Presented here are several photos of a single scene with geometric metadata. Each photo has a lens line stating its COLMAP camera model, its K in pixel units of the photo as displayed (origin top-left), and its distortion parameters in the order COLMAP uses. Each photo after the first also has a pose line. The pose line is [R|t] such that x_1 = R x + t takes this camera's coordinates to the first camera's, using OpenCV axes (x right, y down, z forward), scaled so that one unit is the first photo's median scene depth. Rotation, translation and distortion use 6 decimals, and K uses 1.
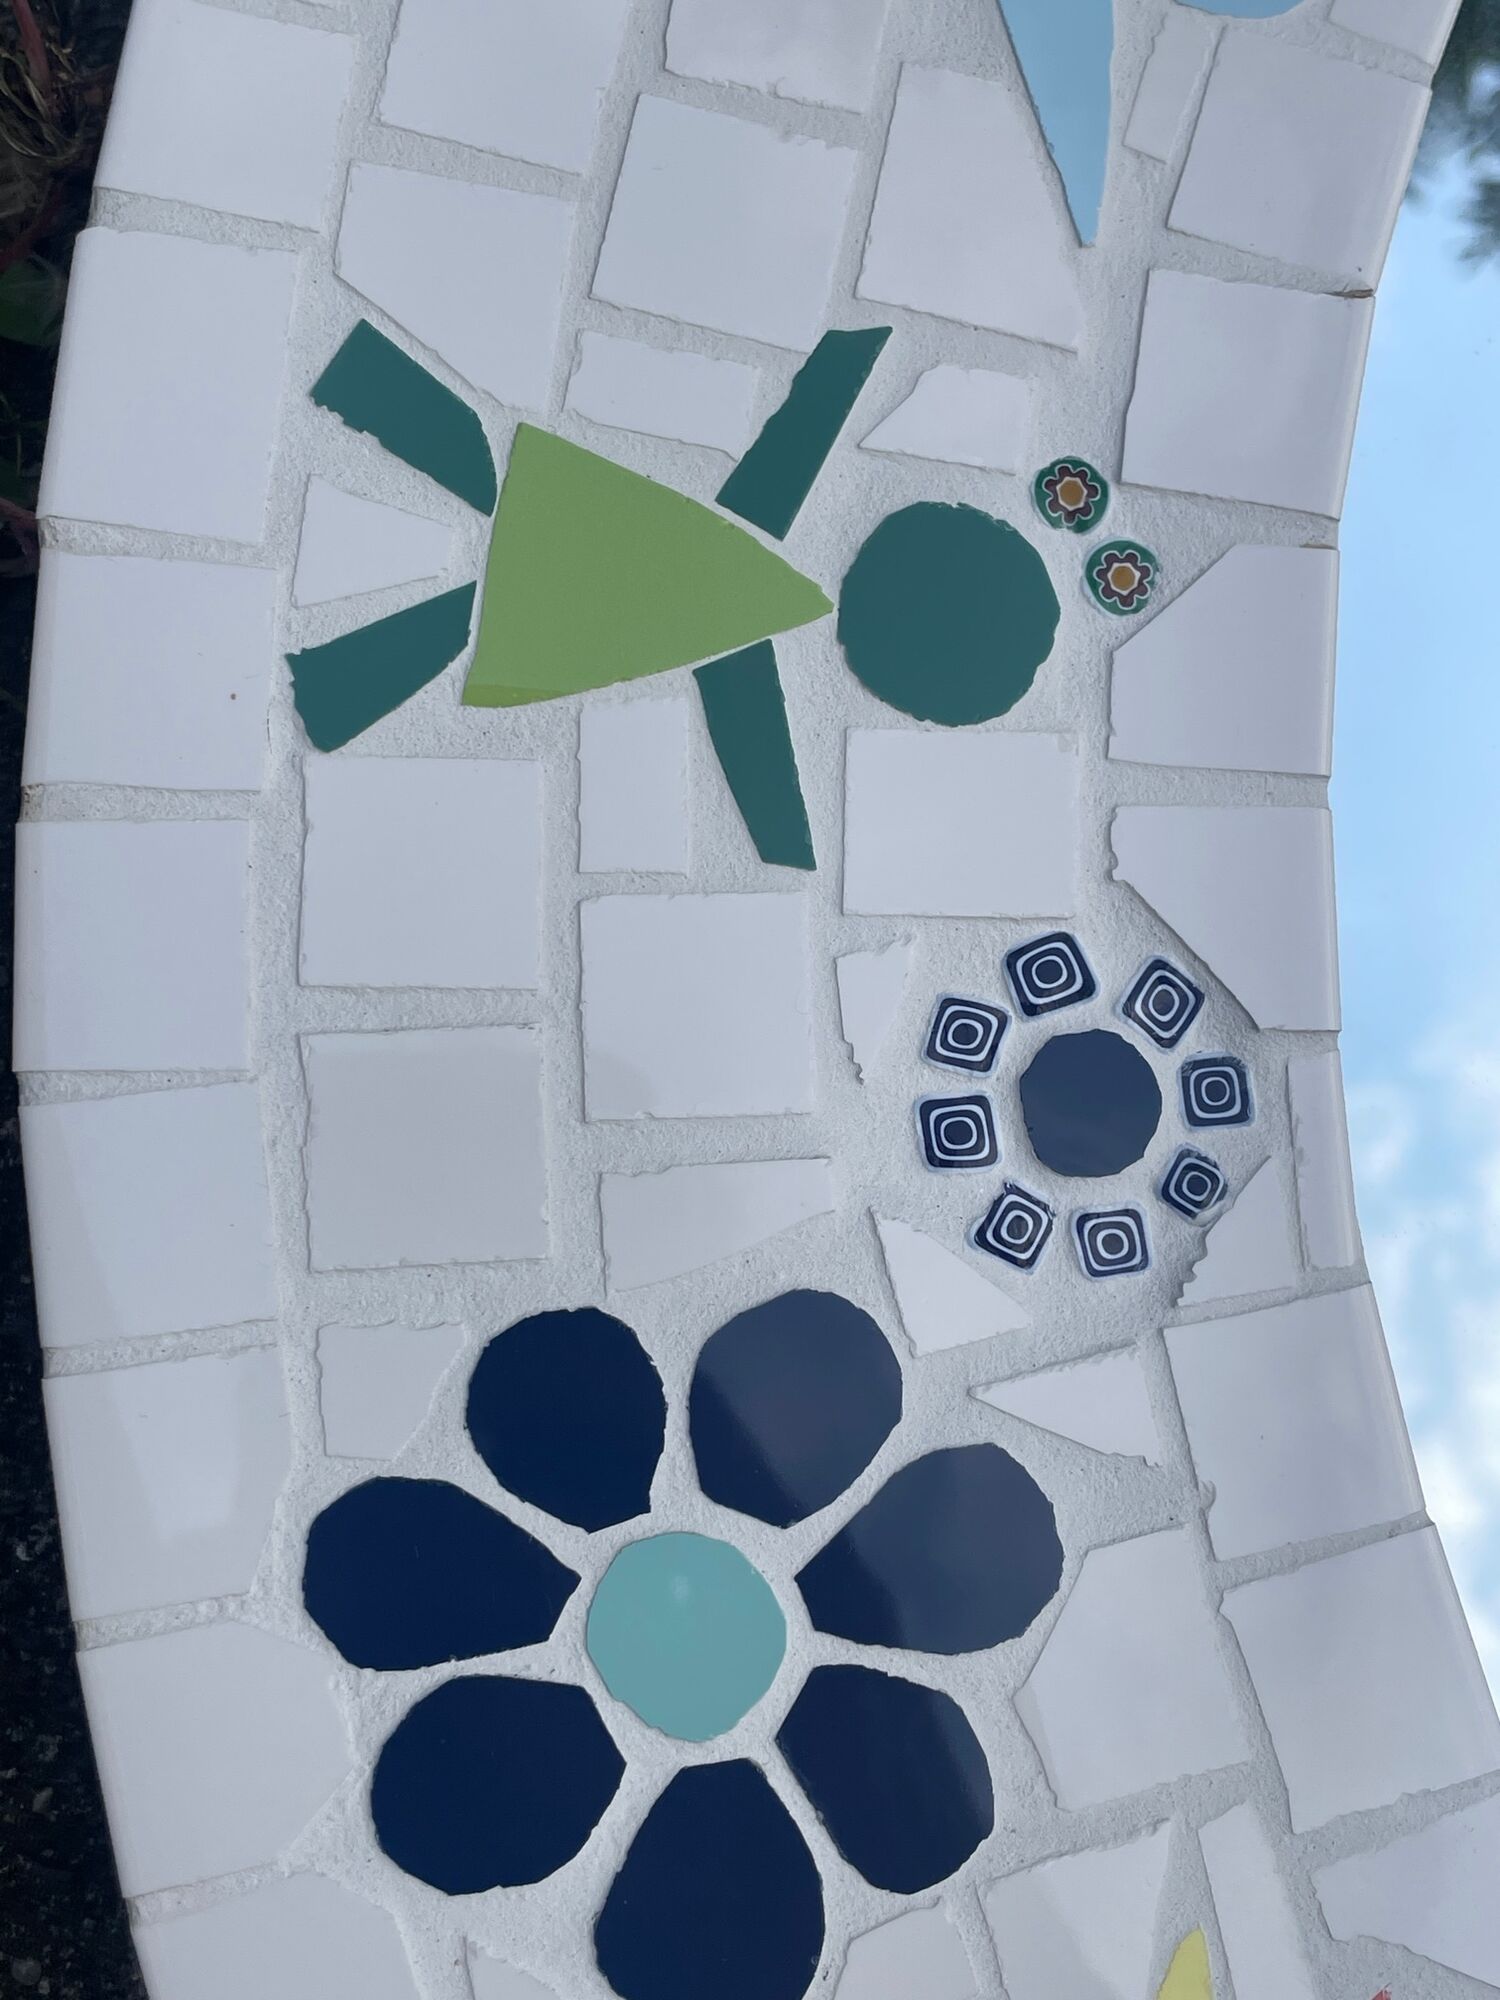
lens RADIAL K [[2310.1, 0, 747.0], [0, 2310.1, 999.9], [0, 0, 1]] dist [0.046429, 0.000000]
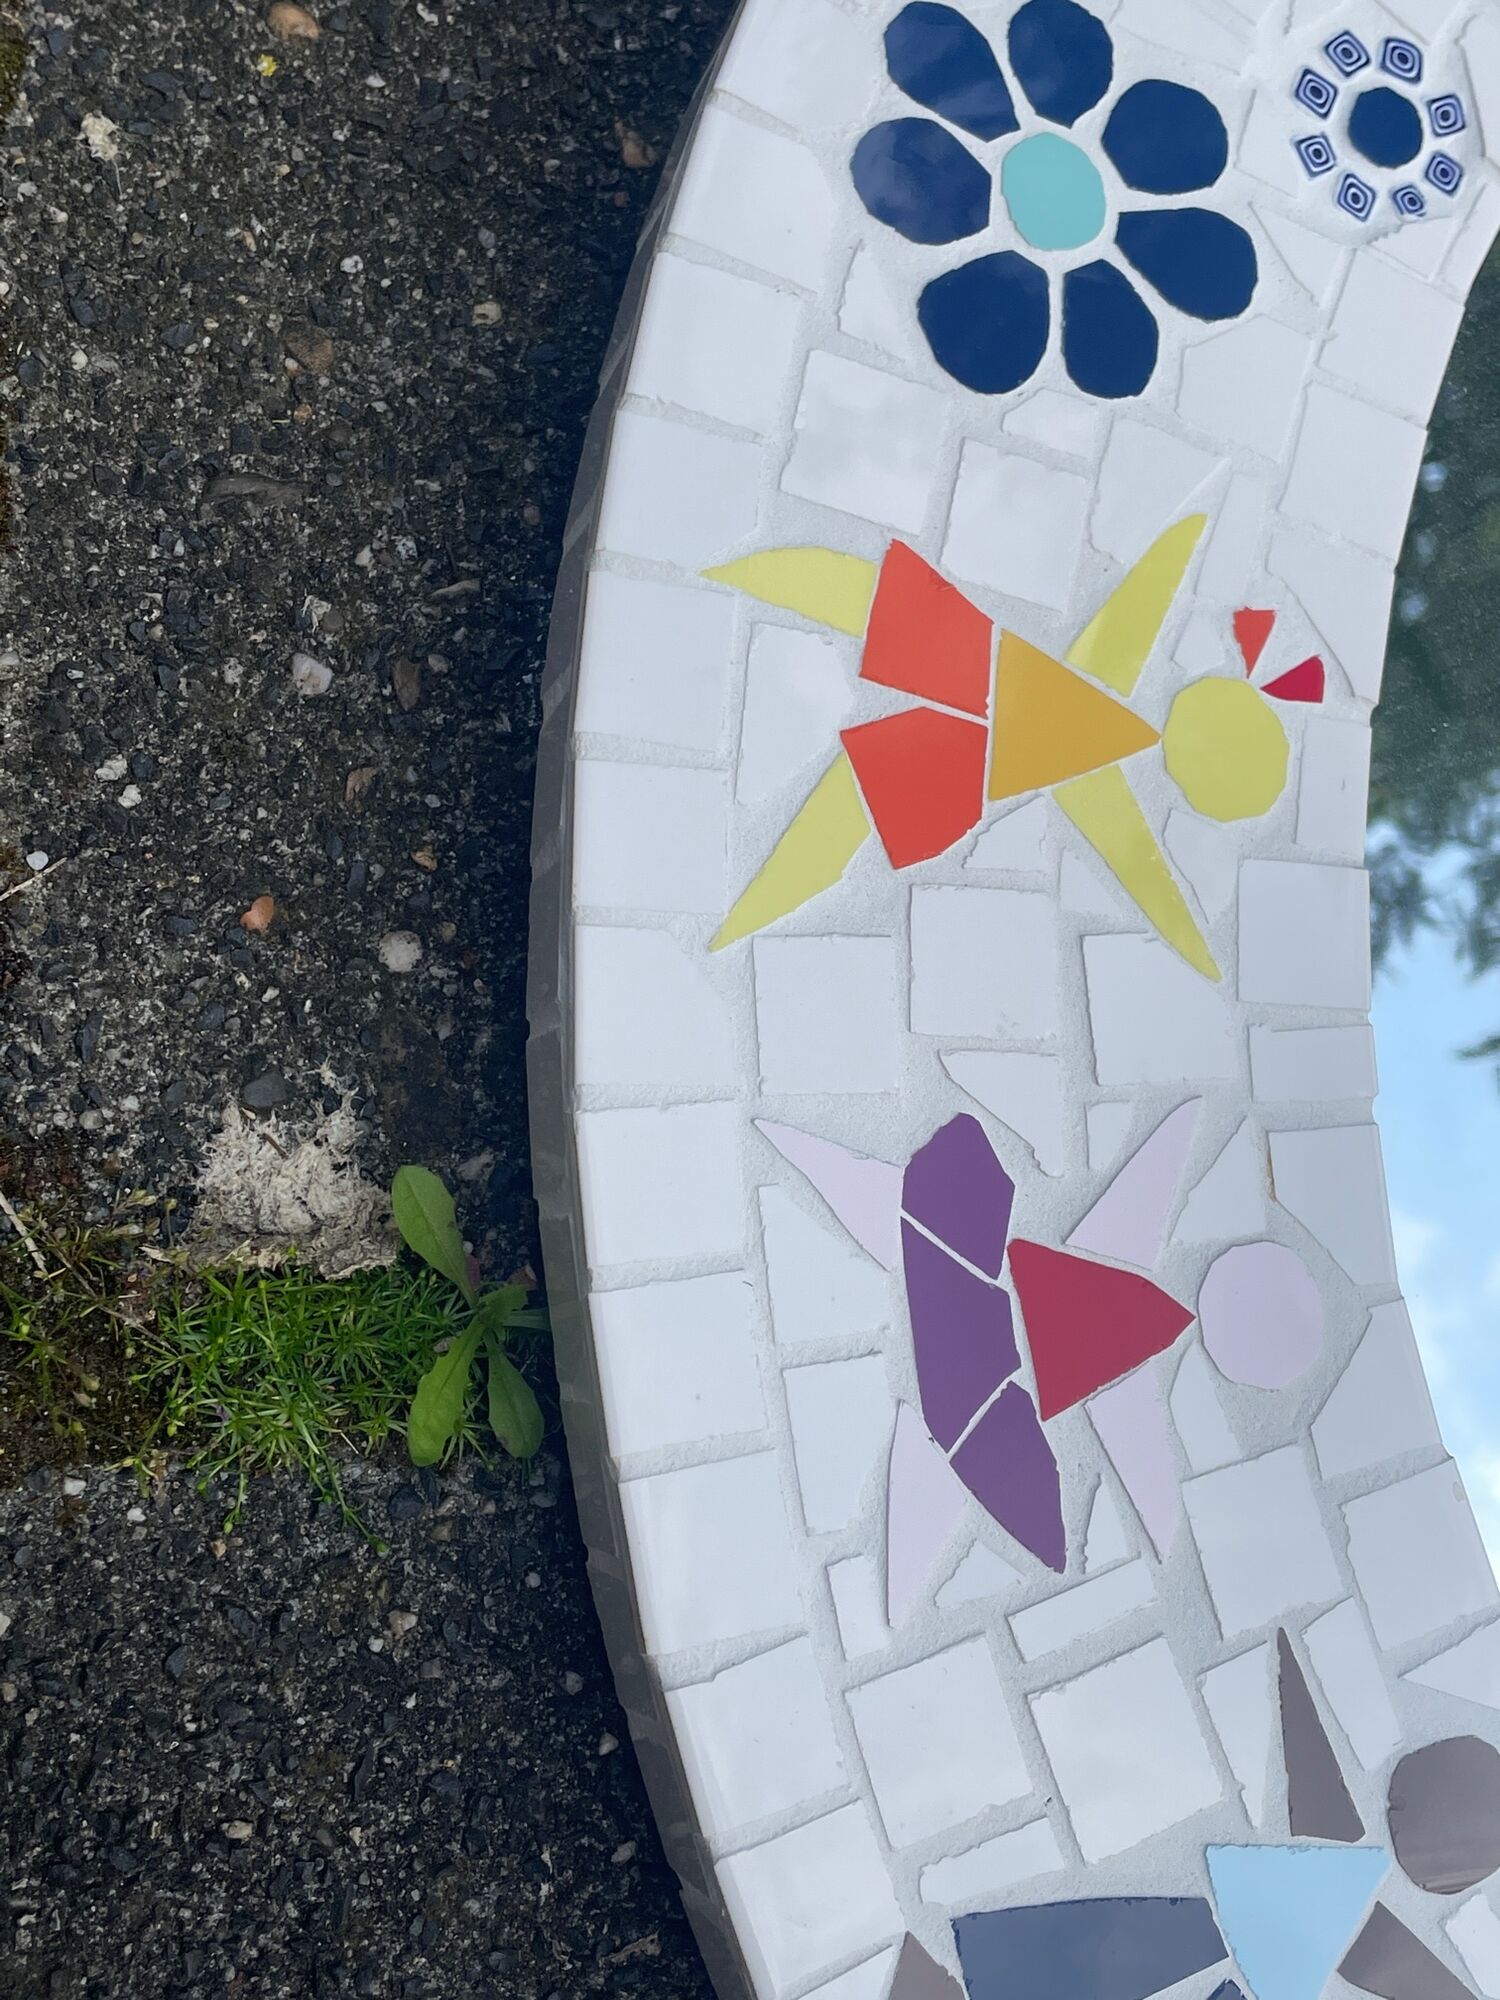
lens RADIAL K [[2310.1, 0, 745.8], [0, 2310.1, 999.3], [0, 0, 1]] dist [0.046429, 0.000000]
pose [[0.821159, 0.562446, 0.096709, -0.042426], [-0.540599, 0.820905, -0.184030, 1.137541], [-0.182896, 0.098837, 0.978151, -0.519091]]
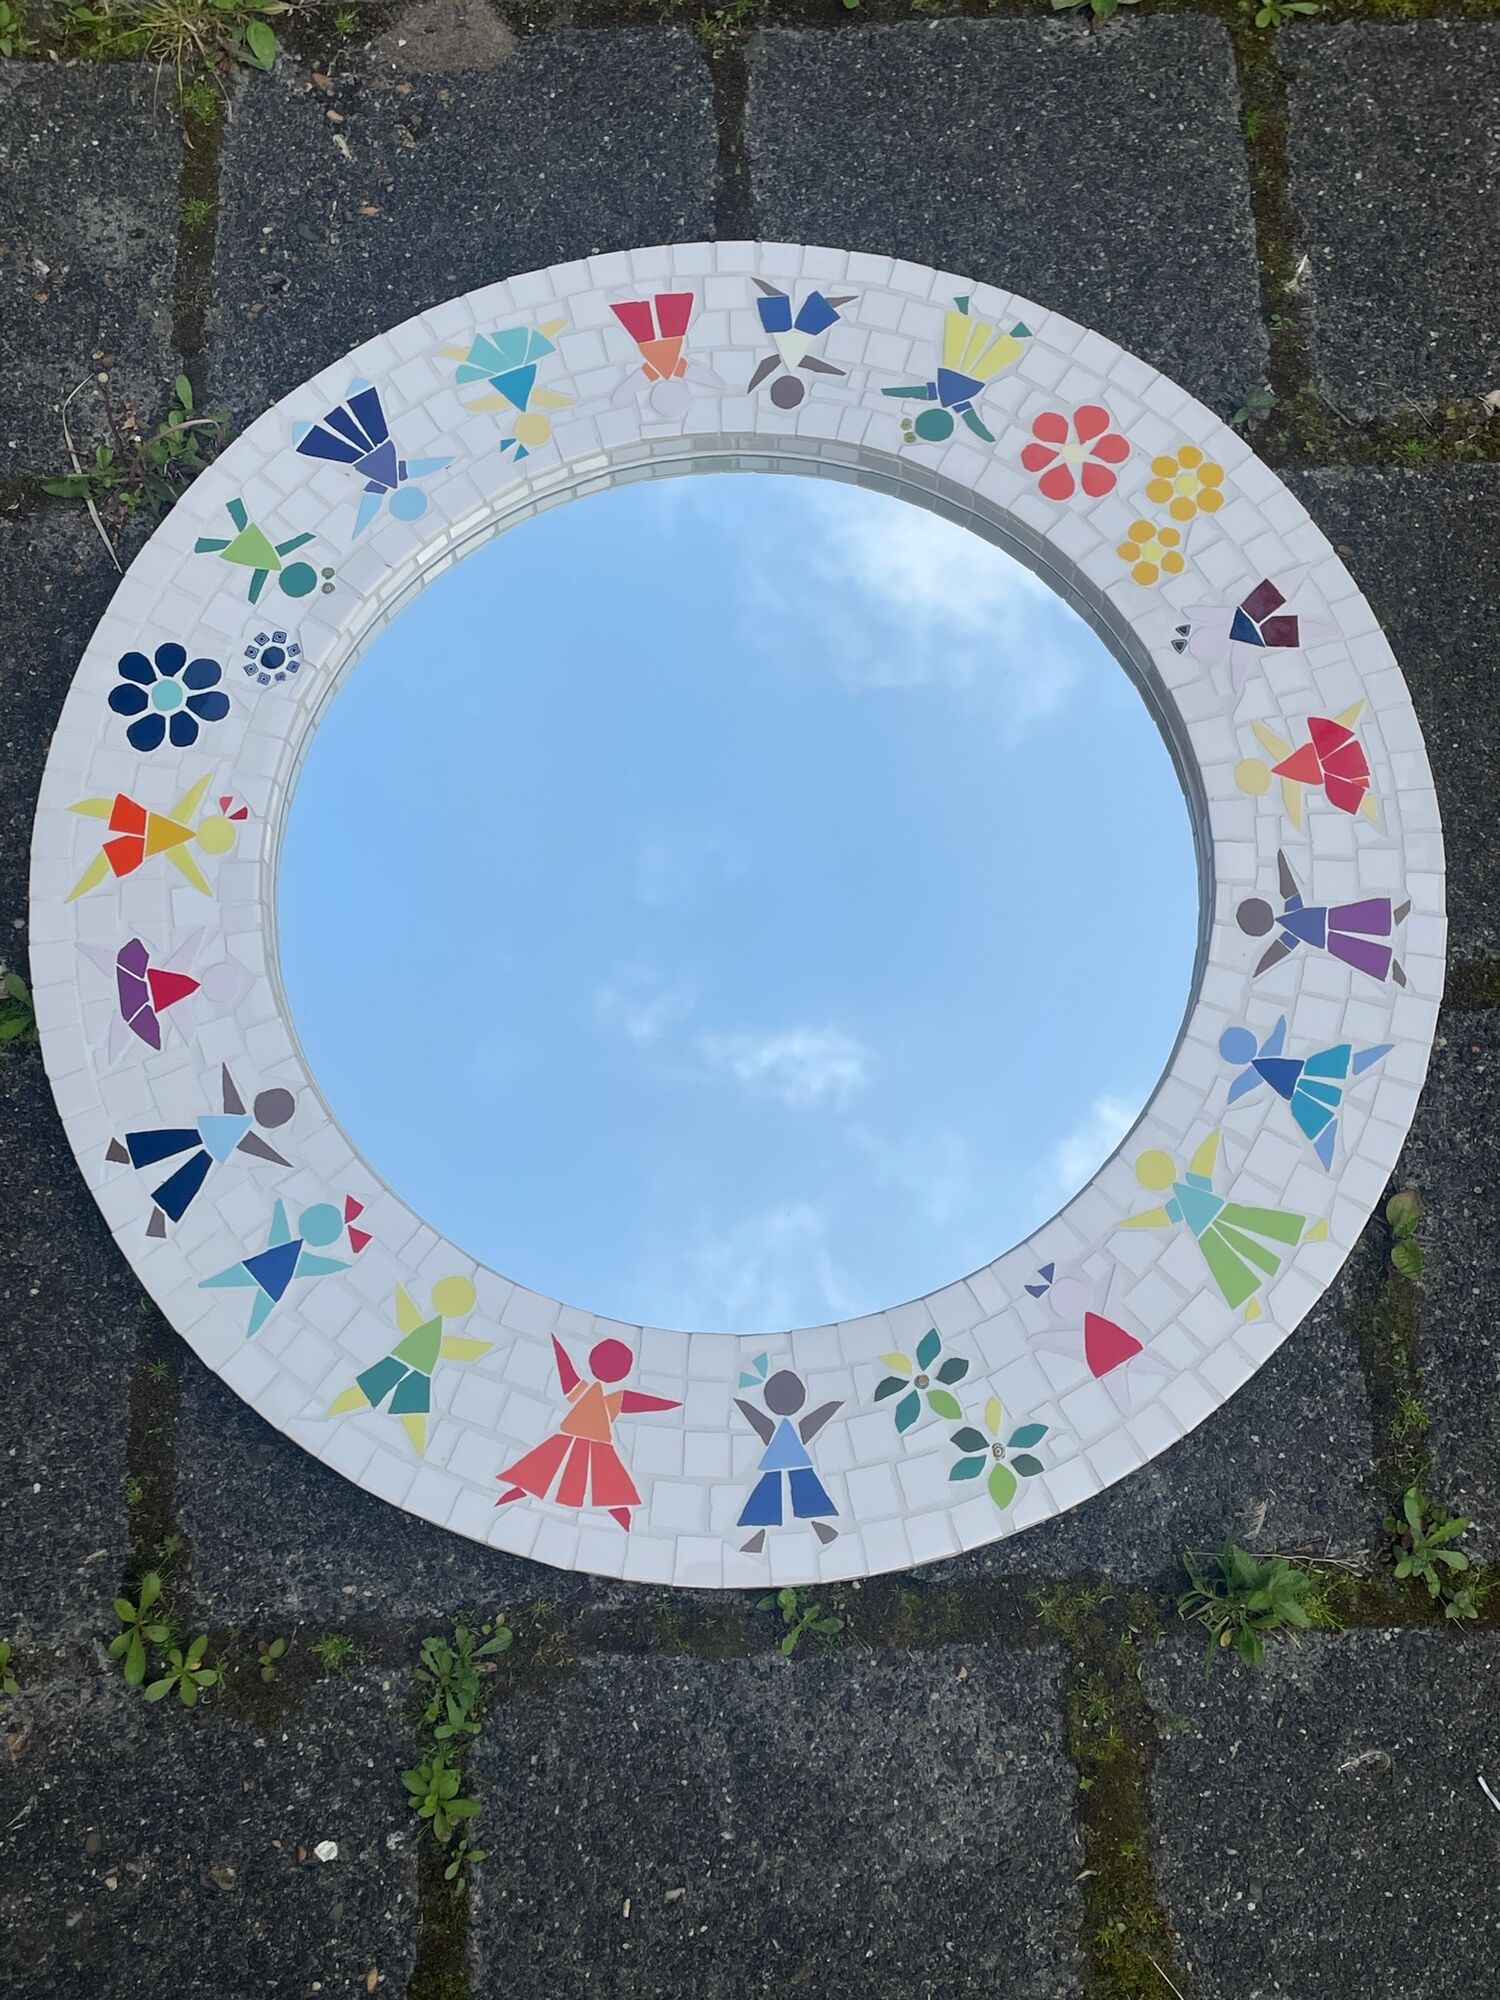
lens RADIAL K [[2310.1, 0, 764.9], [0, 2310.1, 997.8], [0, 0, 1]] dist [0.046429, 0.000000]
pose [[0.867274, 0.451302, -0.210150, 2.887266], [-0.485081, 0.861005, -0.152864, 1.092979], [0.111952, 0.234514, 0.965645, -4.392411]]
